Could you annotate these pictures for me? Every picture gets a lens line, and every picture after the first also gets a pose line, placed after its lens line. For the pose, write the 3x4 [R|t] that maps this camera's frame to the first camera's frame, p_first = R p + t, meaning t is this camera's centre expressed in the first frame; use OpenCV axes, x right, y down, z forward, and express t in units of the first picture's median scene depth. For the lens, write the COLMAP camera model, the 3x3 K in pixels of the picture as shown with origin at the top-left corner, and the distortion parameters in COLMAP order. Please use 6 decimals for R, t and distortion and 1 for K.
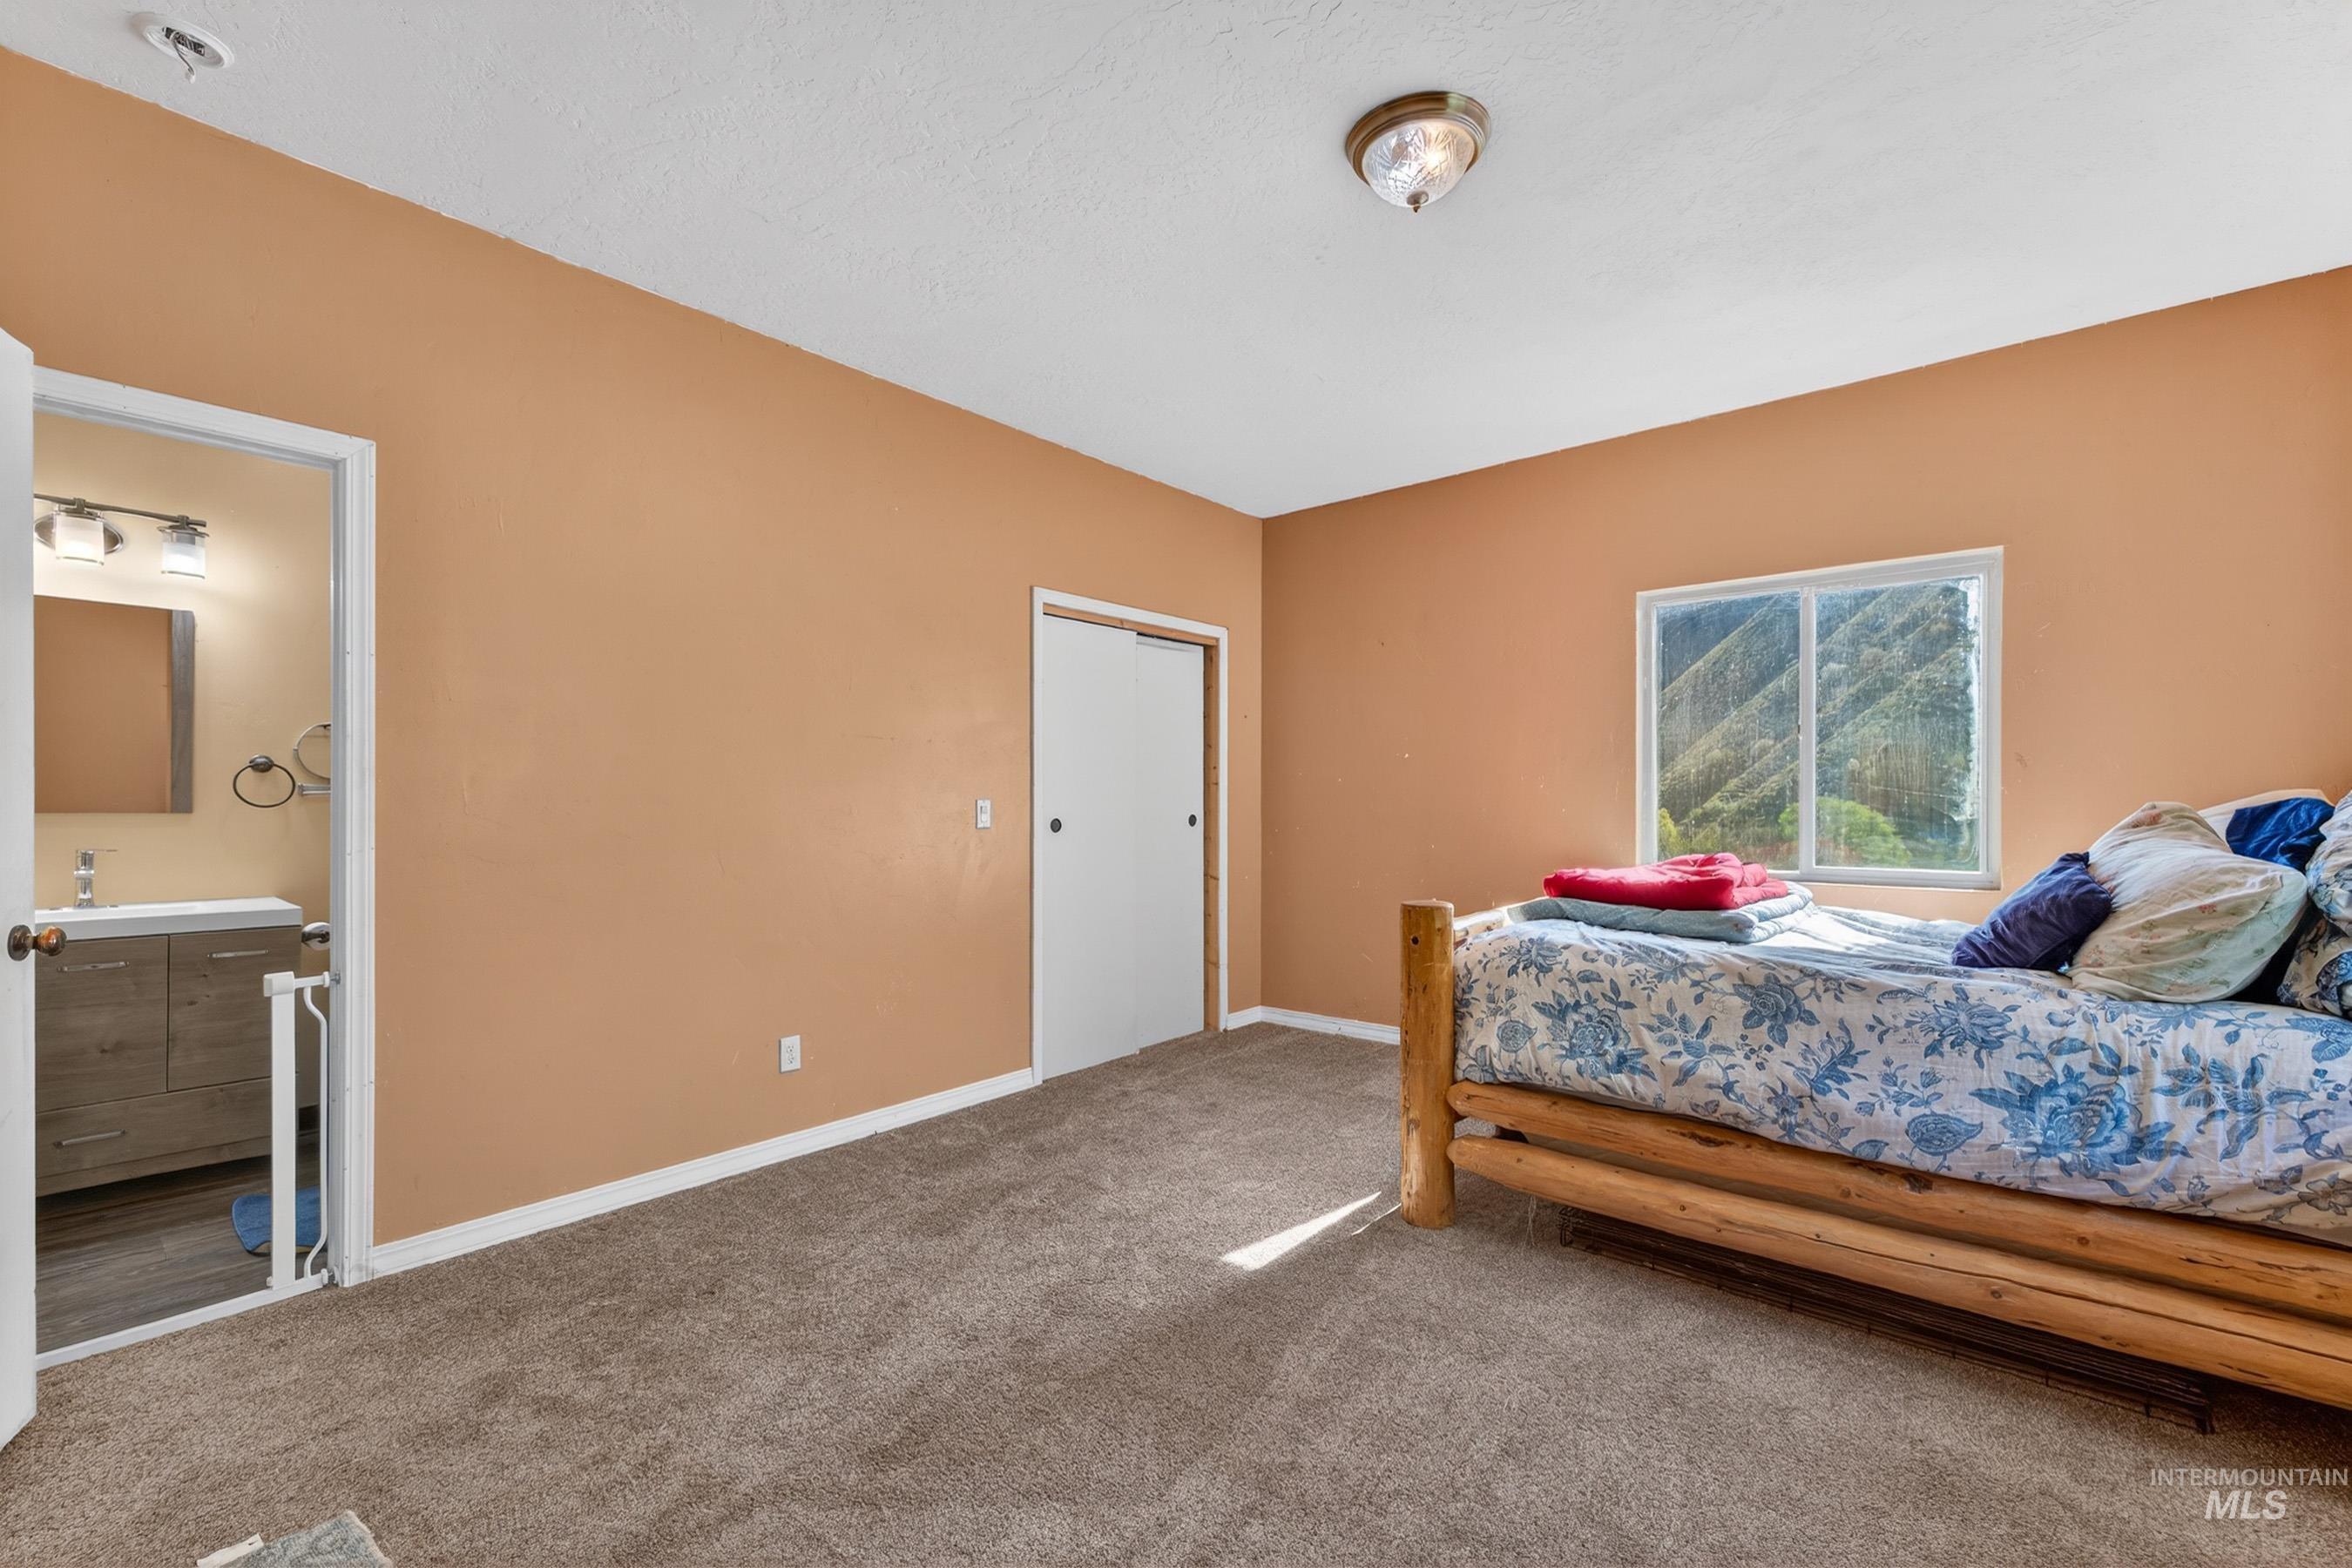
lens RADIAL K [[988.8, 0, 1176.0], [0, 988.8, 784.0], [0, 0, 1]] dist [0.000295, -0.000532]
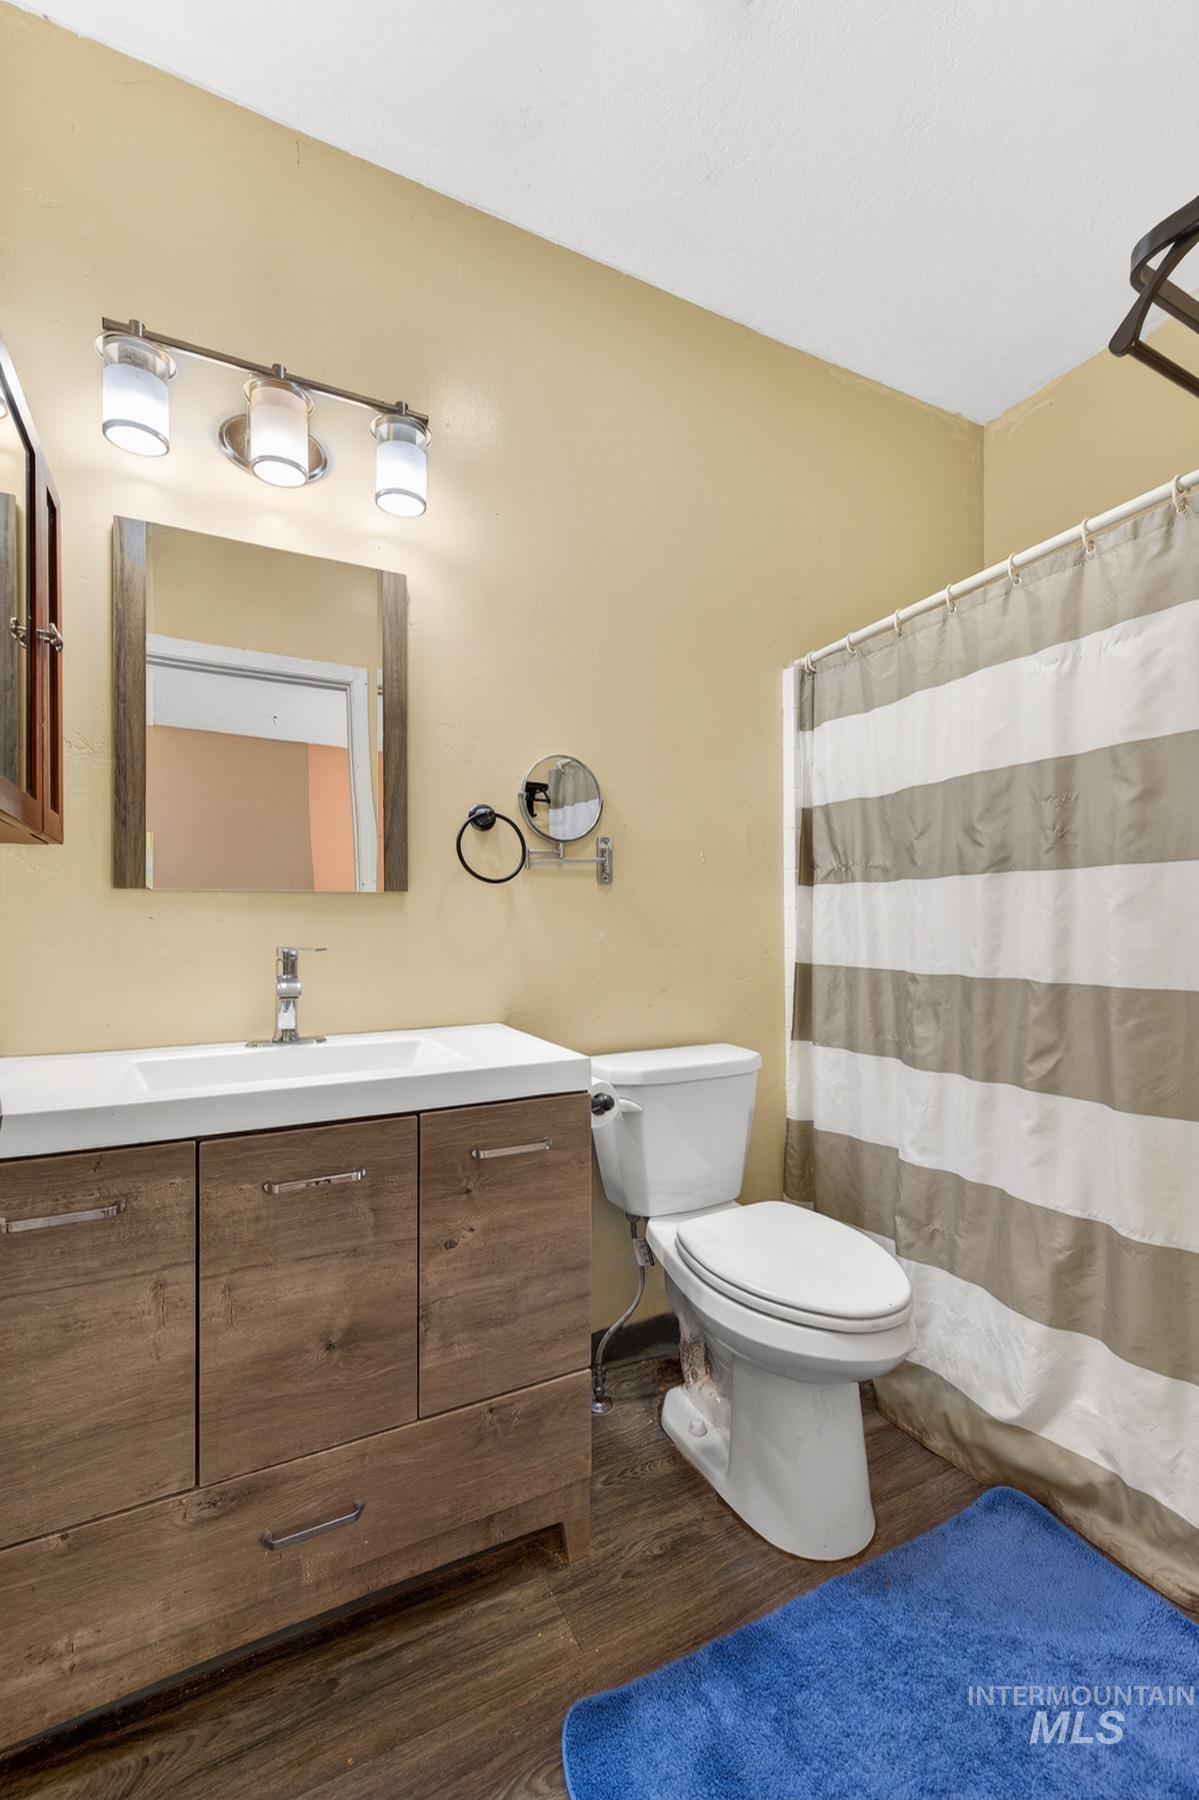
lens RADIAL K [[756.7, 0, 599.5], [0, 756.7, 900.0], [0, 0, 1]] dist [0.000295, -0.000532]
pose [[0.927546, -0.009741, -0.373582, -0.757368], [0.007546, 0.999945, -0.007337, 0.041757], [0.373633, 0.003986, 0.927568, 0.645855]]
